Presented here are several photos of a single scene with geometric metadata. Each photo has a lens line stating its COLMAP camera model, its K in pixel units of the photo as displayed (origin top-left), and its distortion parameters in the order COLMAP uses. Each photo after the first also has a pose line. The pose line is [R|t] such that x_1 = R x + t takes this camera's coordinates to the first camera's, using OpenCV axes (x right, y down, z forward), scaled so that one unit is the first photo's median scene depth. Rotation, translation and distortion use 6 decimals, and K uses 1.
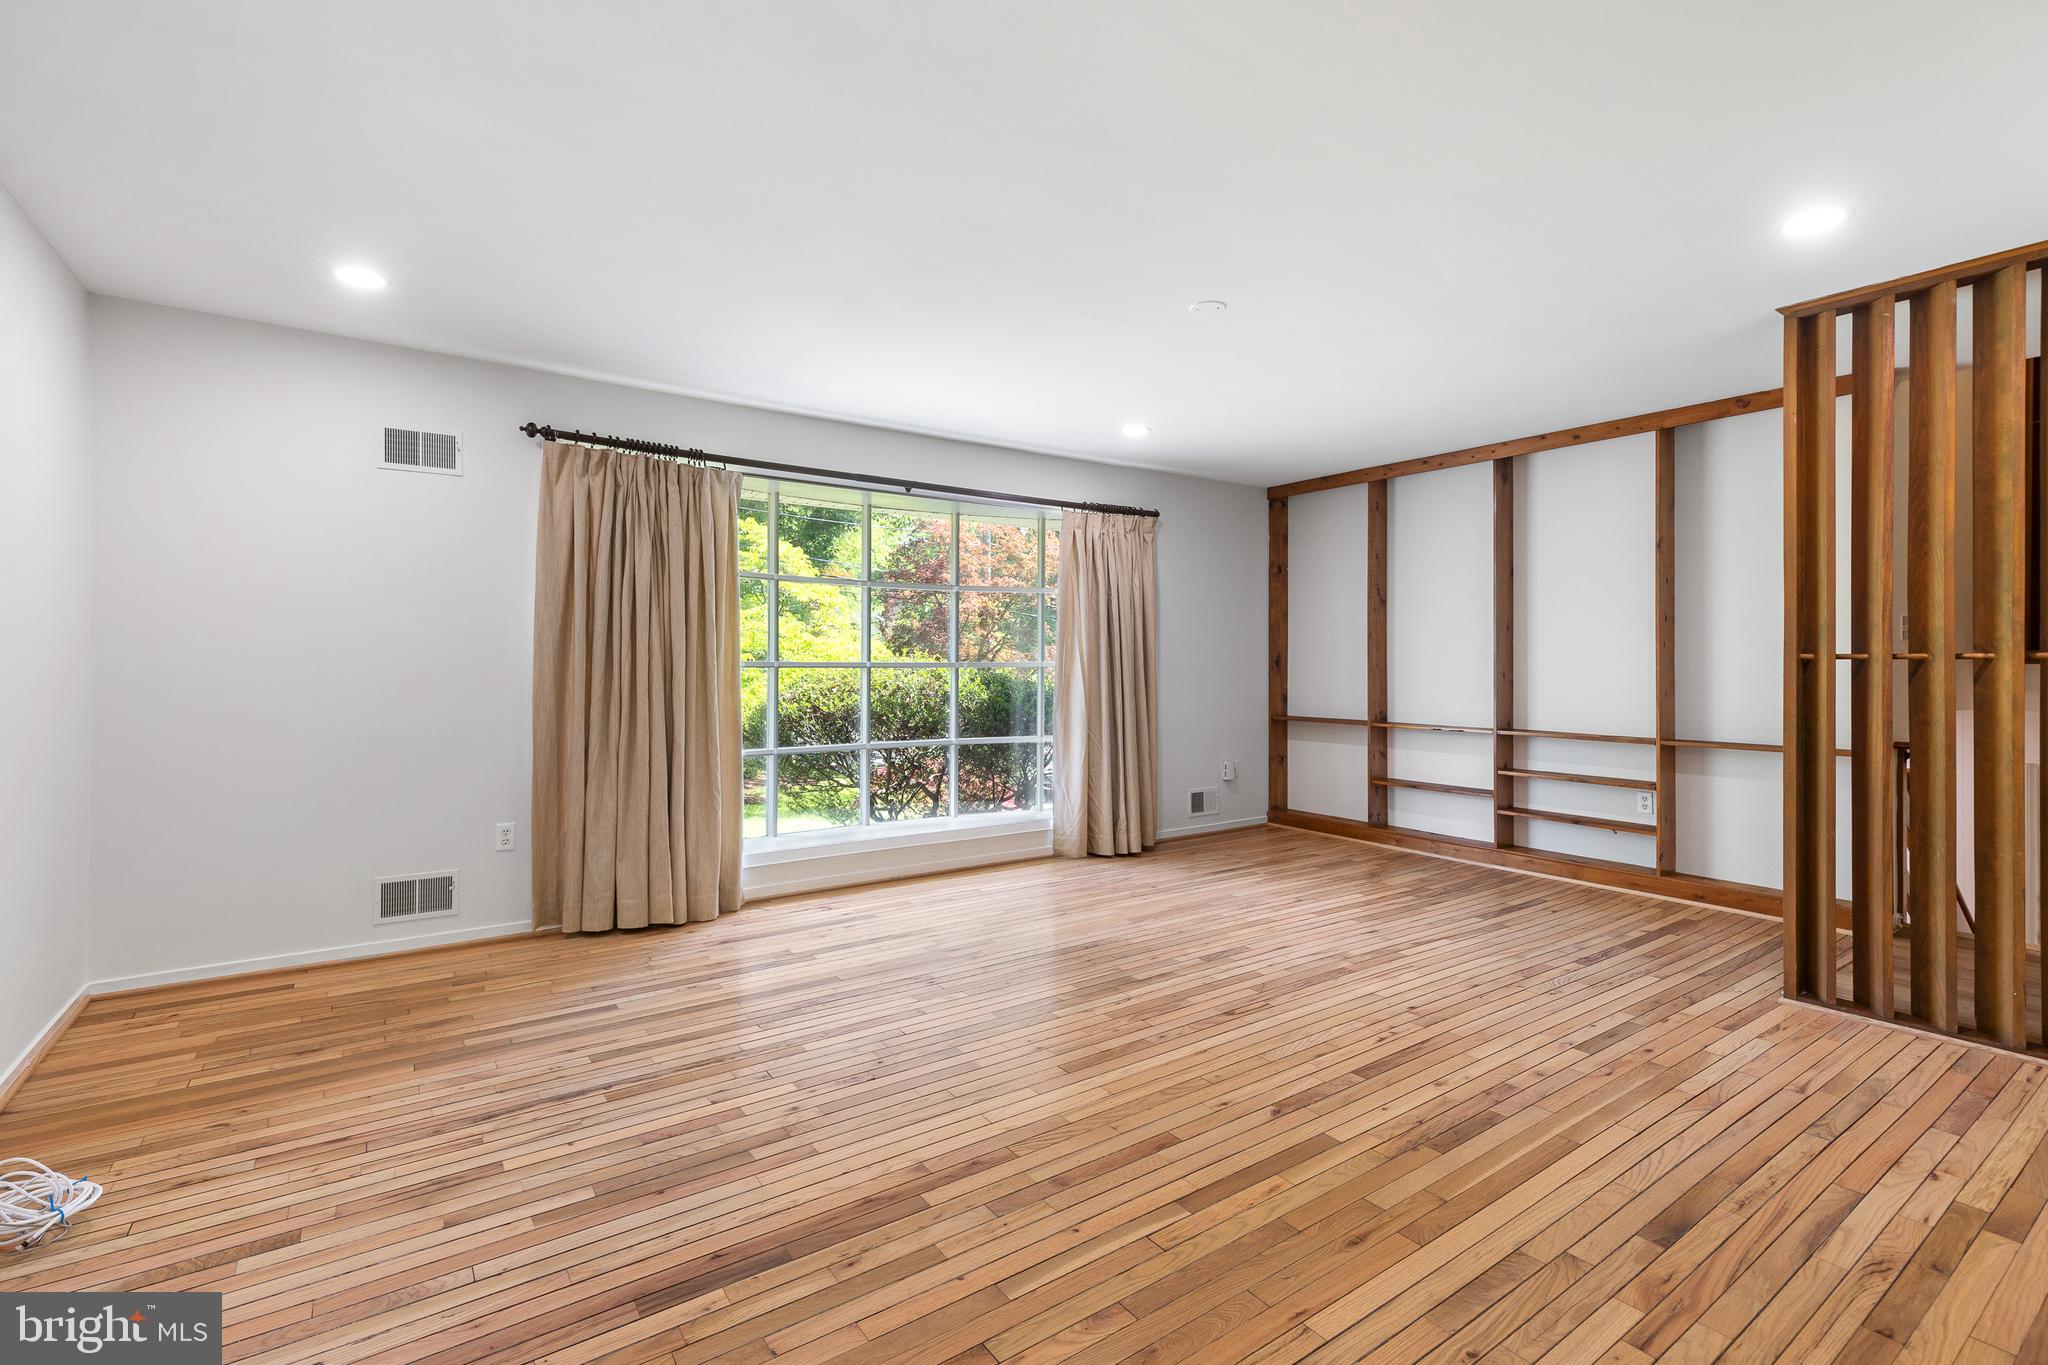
lens RADIAL K [[942.2, 0, 1024.0], [0, 942.2, 682.5], [0, 0, 1]] dist [0.019104, 0.000002]
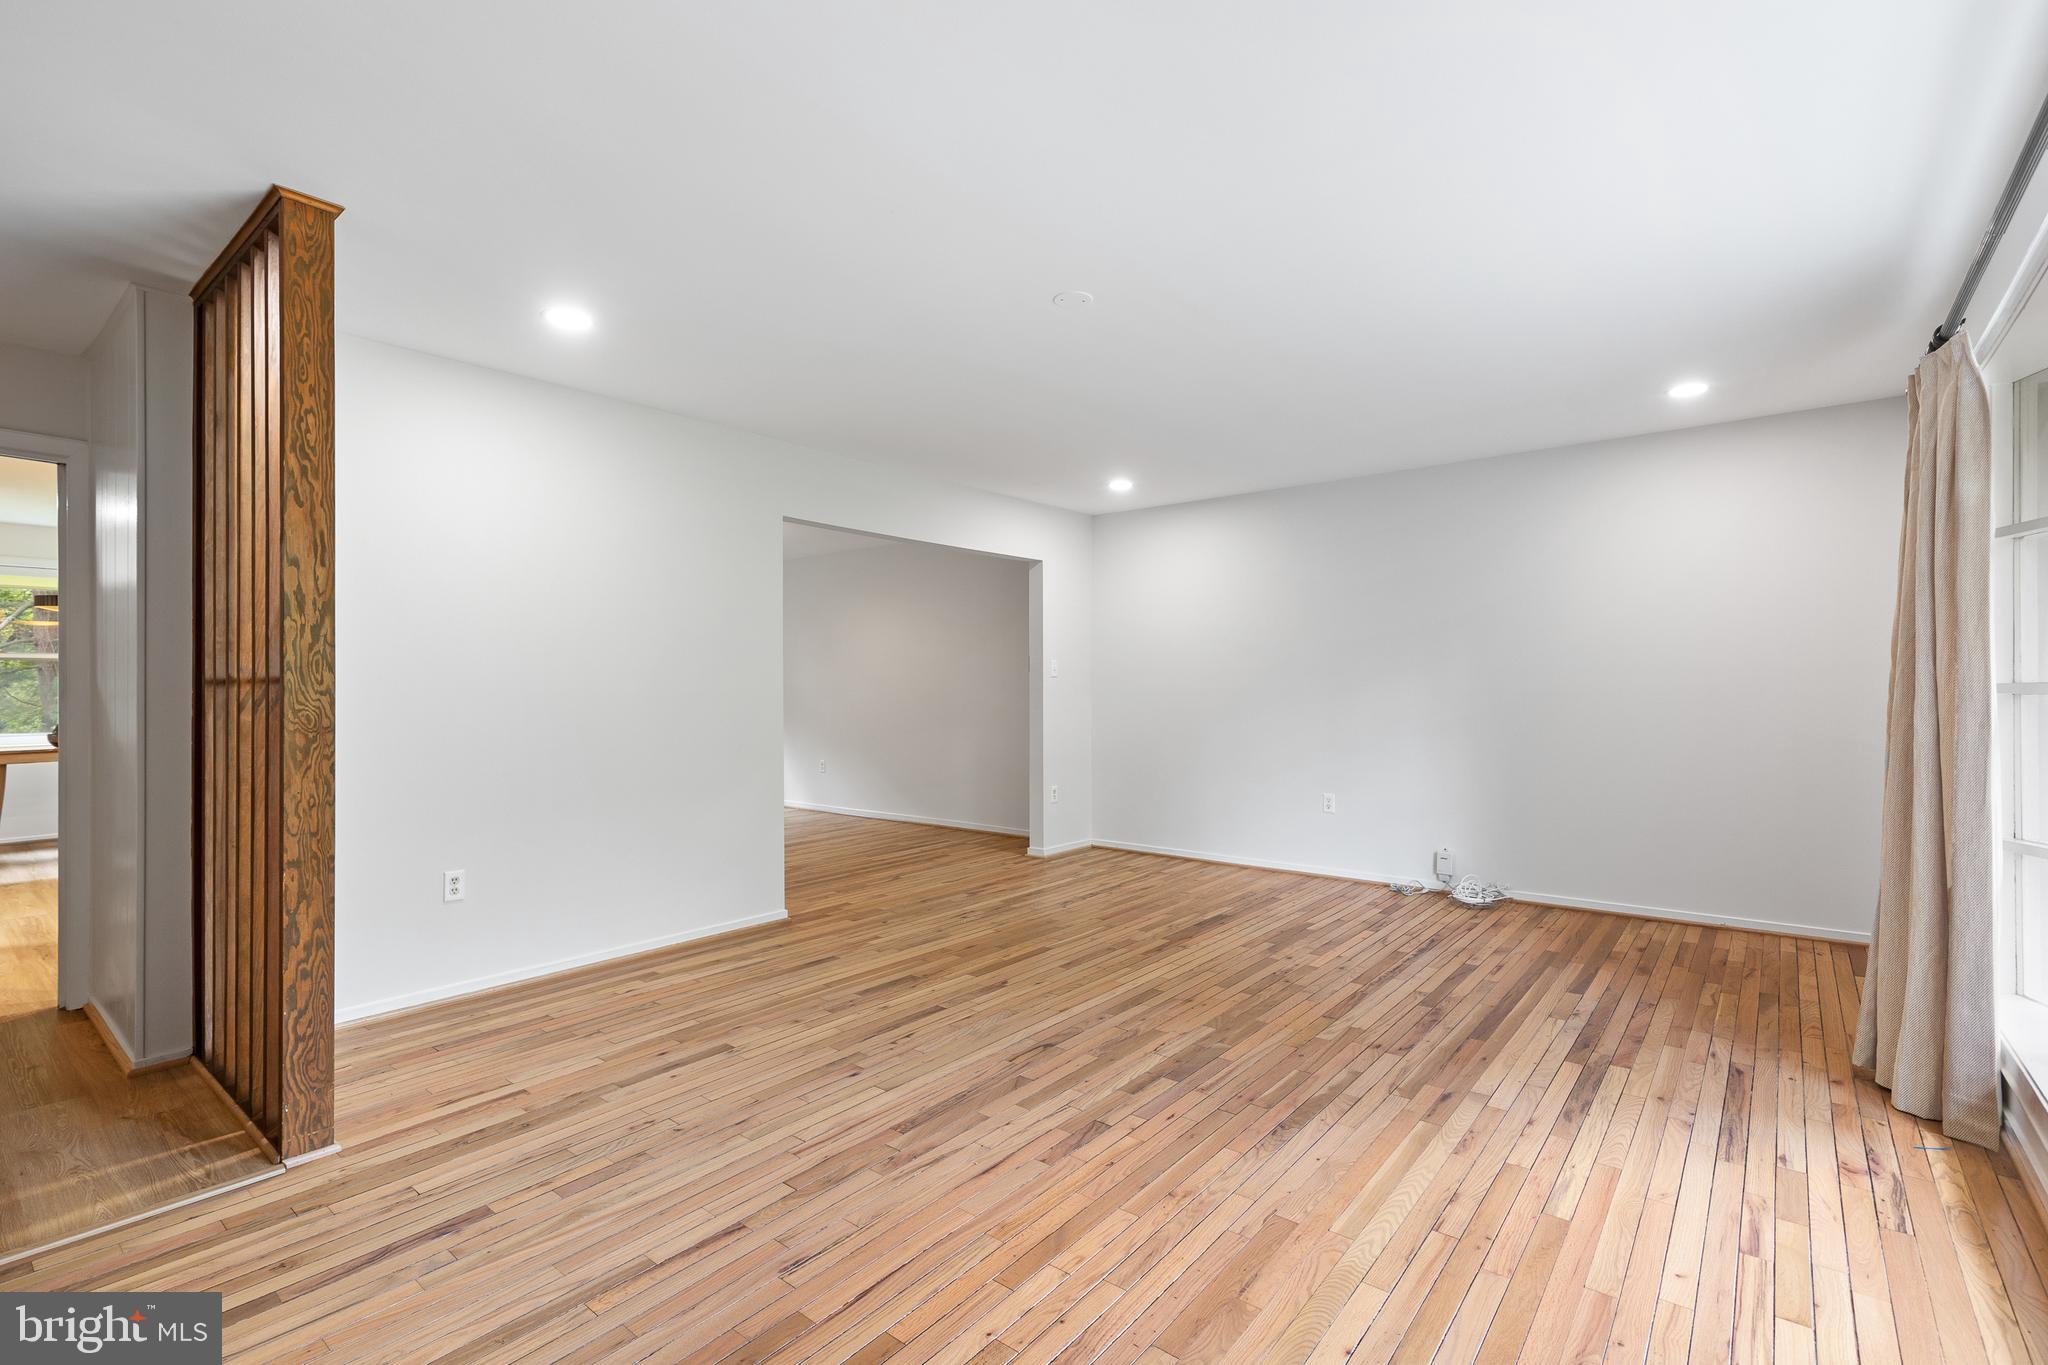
lens RADIAL K [[942.2, 0, 1024.0], [0, 942.2, 682.5], [0, 0, 1]] dist [0.019104, 0.000002]
pose [[-0.963518, 0.000159, -0.267642, 0.537743], [-0.004258, 0.999864, 0.015923, -0.042840], [0.267608, 0.016482, -0.963387, 2.061697]]
